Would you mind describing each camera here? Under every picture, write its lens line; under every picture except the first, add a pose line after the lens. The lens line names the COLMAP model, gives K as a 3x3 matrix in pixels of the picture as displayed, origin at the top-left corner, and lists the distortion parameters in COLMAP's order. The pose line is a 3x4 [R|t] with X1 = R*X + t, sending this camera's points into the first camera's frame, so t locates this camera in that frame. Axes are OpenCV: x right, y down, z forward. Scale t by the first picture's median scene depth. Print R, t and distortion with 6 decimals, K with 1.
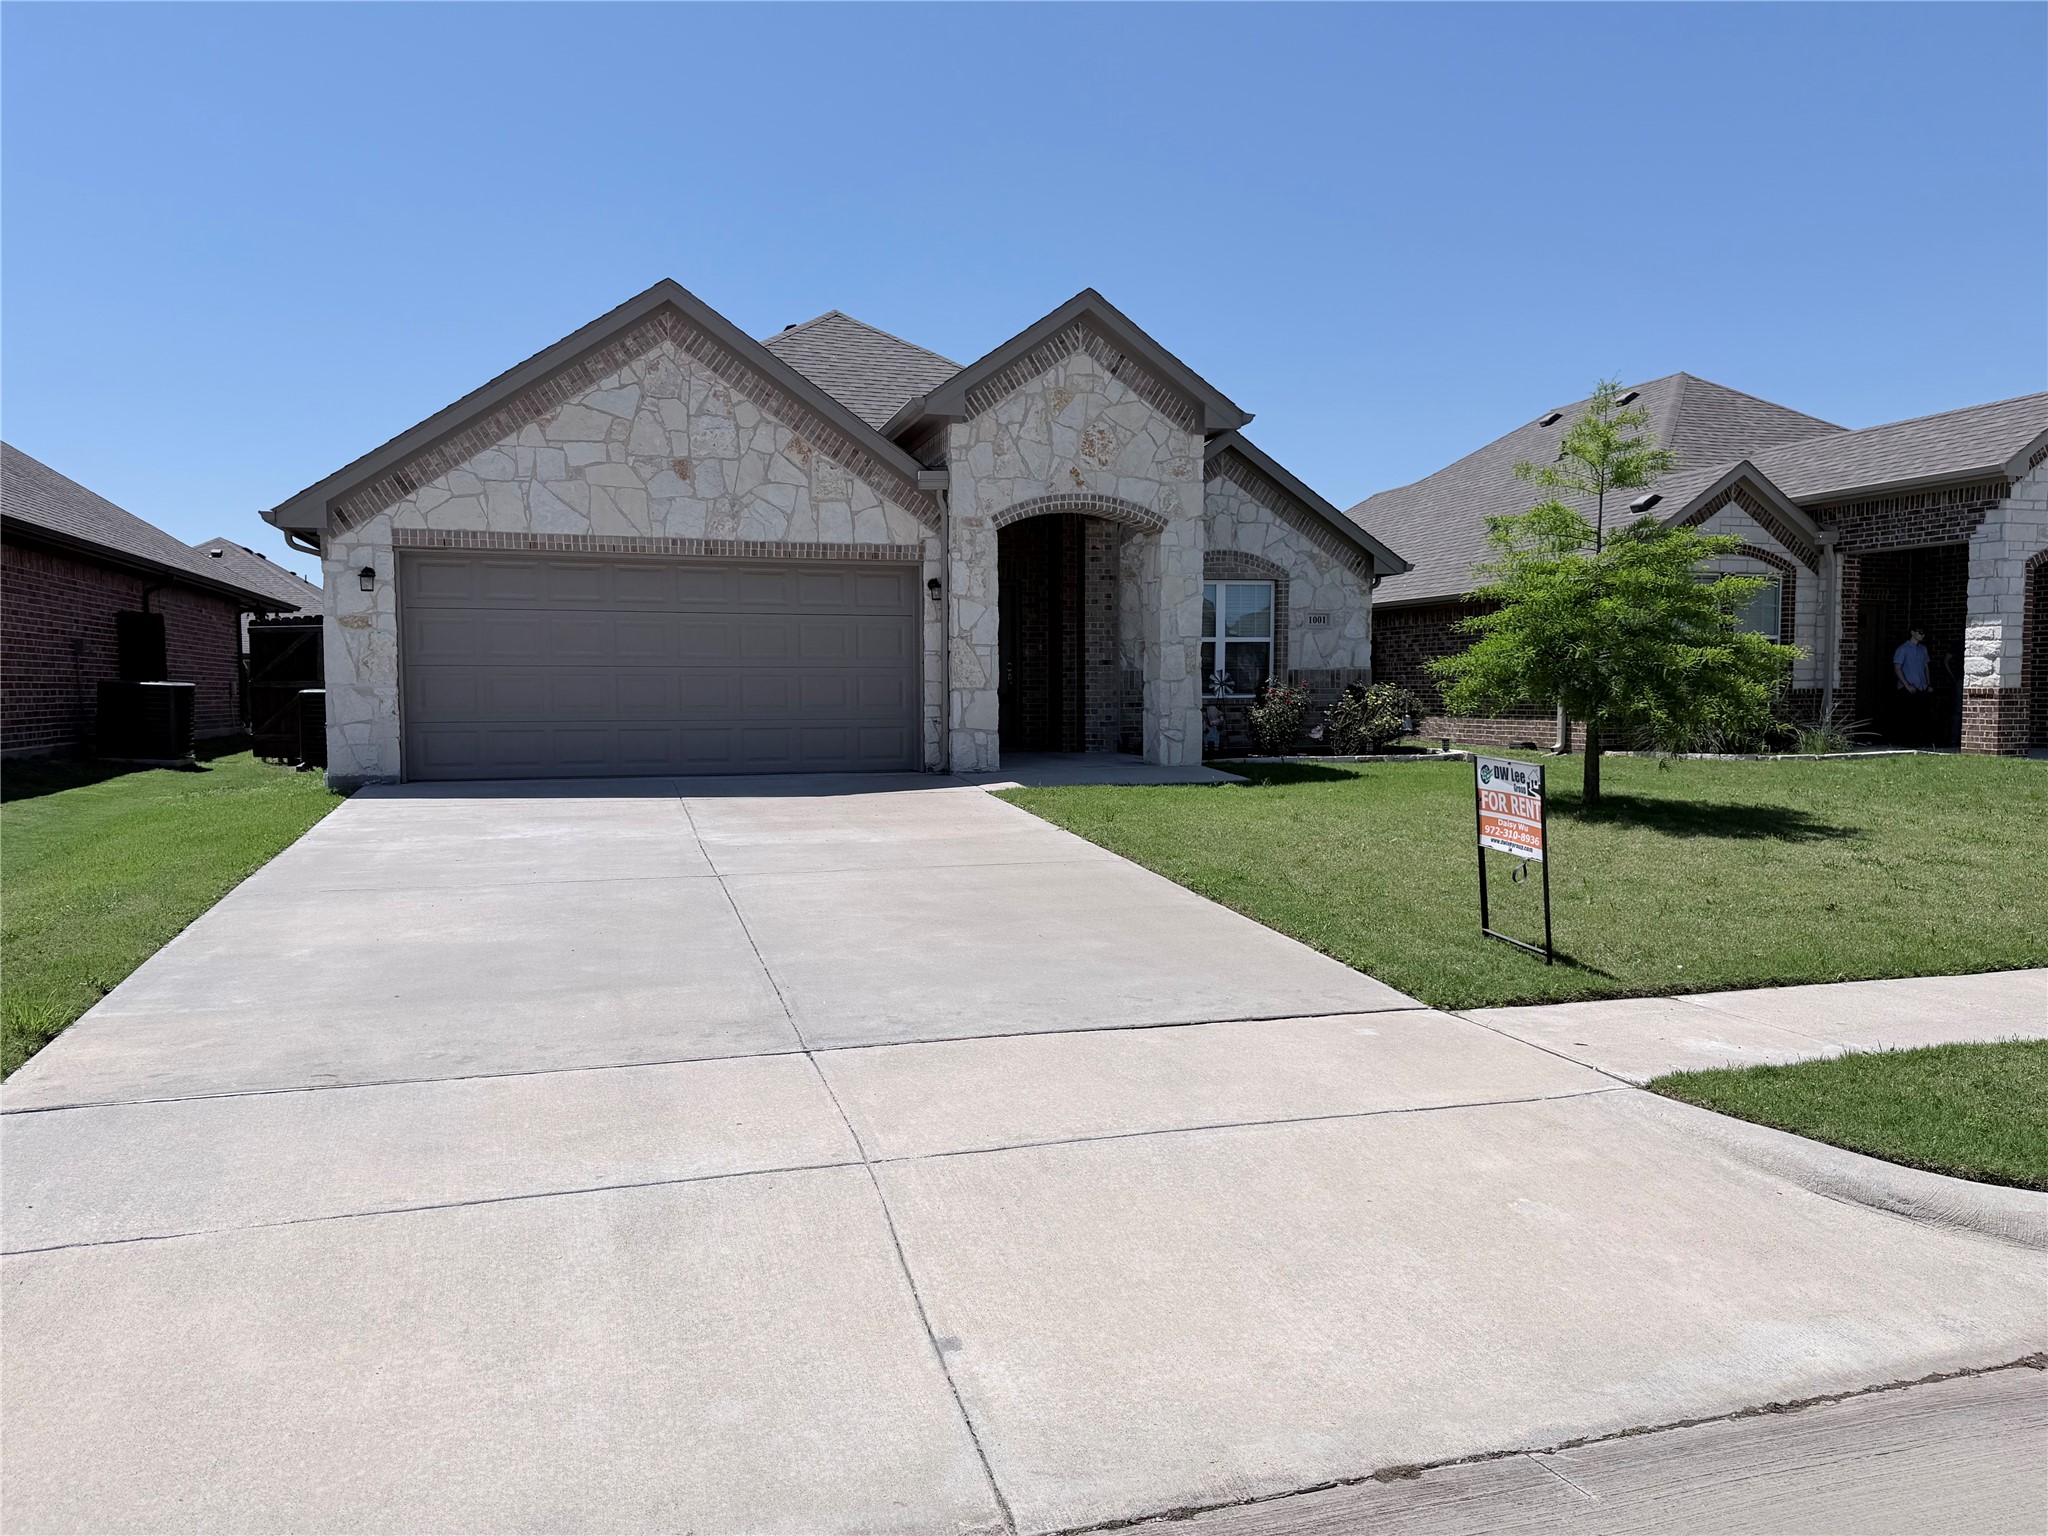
lens RADIAL K [[1428.3, 0, 1028.5], [0, 1428.3, 829.5], [0, 0, 1]] dist [0.193561, -0.377411]
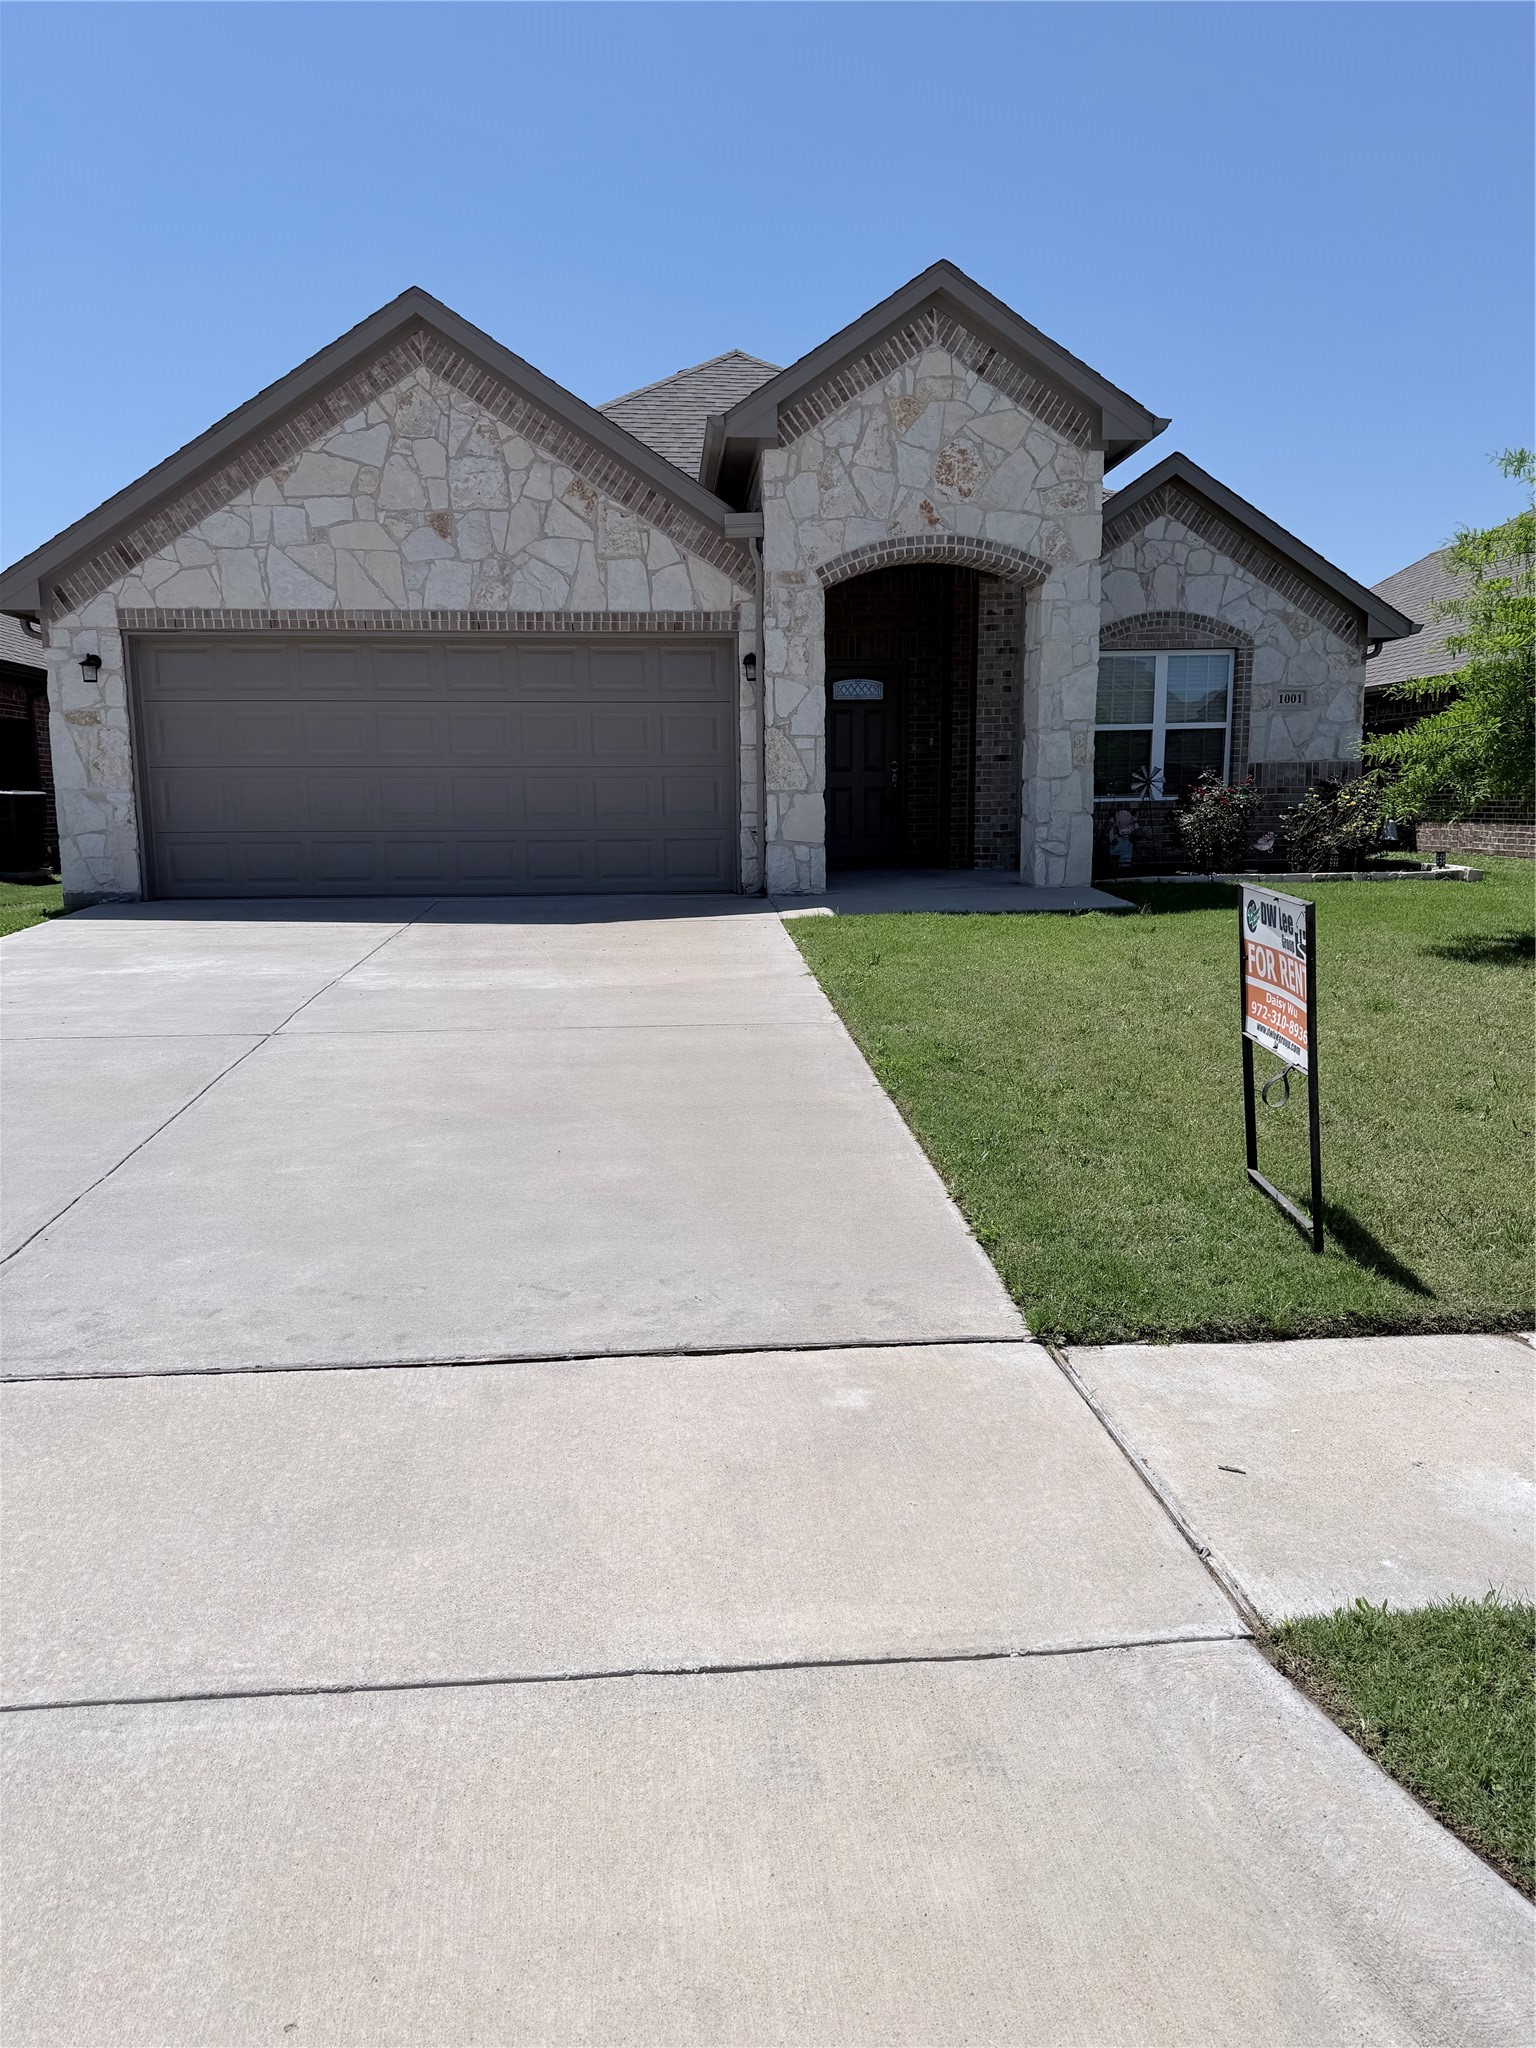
lens RADIAL K [[1428.3, 0, 762.6], [0, 1428.3, 1073.8], [0, 0, 1]] dist [0.193561, -0.377411]
pose [[0.976929, 0.033285, -0.210954, 0.125314], [-0.014237, 0.995733, 0.091179, -0.012735], [0.213089, -0.086072, 0.973234, 0.189163]]
